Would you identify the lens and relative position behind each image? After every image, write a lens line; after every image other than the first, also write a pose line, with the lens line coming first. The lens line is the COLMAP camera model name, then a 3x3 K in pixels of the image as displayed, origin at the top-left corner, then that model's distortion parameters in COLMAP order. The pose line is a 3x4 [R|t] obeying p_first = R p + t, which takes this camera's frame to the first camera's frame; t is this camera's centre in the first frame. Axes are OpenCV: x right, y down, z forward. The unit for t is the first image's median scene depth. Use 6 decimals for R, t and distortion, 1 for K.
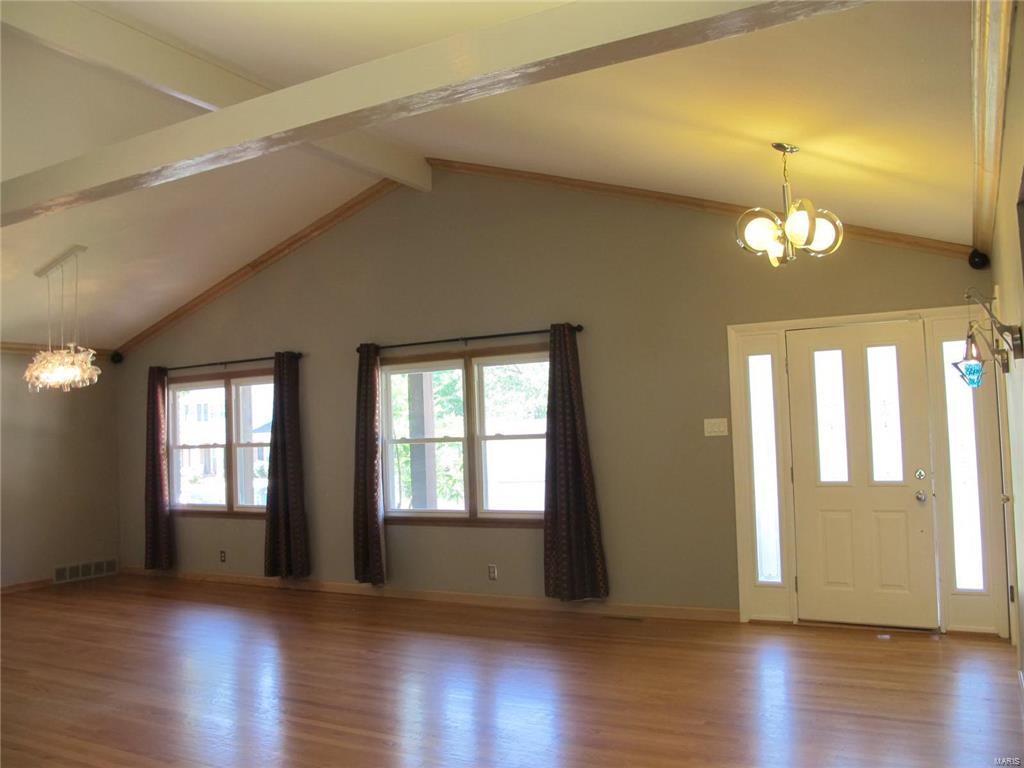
lens RADIAL K [[861.9, 0, 513.5], [0, 861.9, 378.1], [0, 0, 1]] dist [-0.147322, 0.110857]
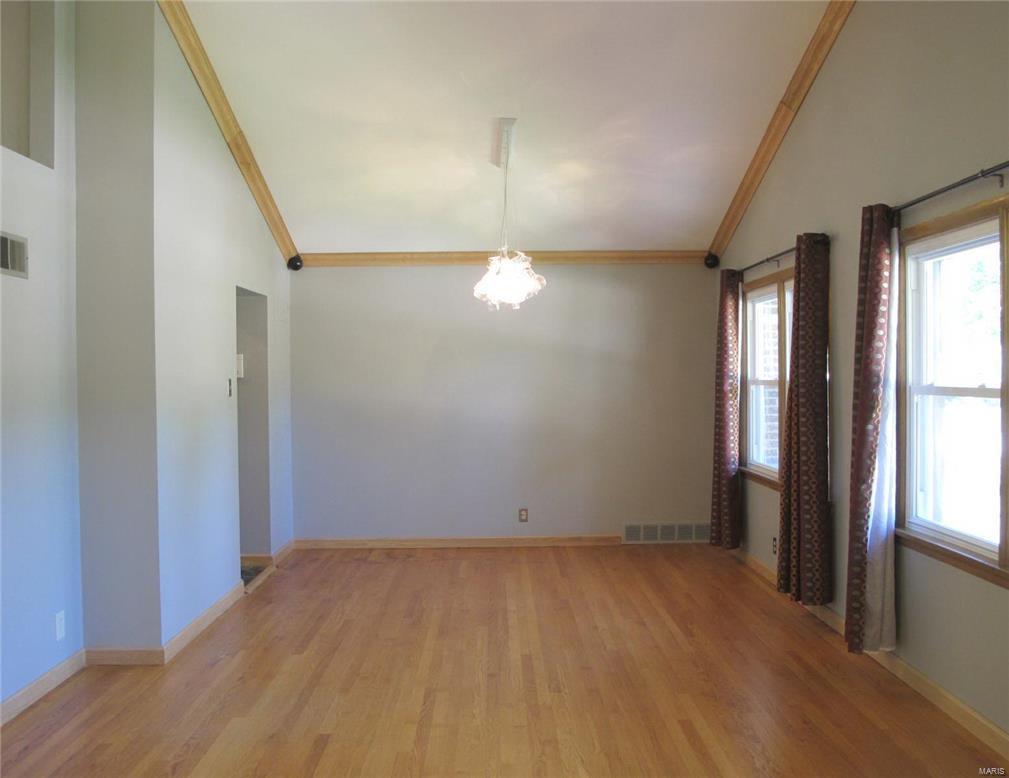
lens RADIAL K [[960.1, 0, 522.9], [0, 960.1, 387.4], [0, 0, 1]] dist [-0.184356, 0.189952]
pose [[0.507713, 0.047622, -0.860209, 0.195692], [0.043654, 0.995766, 0.080892, 0.013872], [0.860419, -0.078621, 0.503485, 0.444015]]
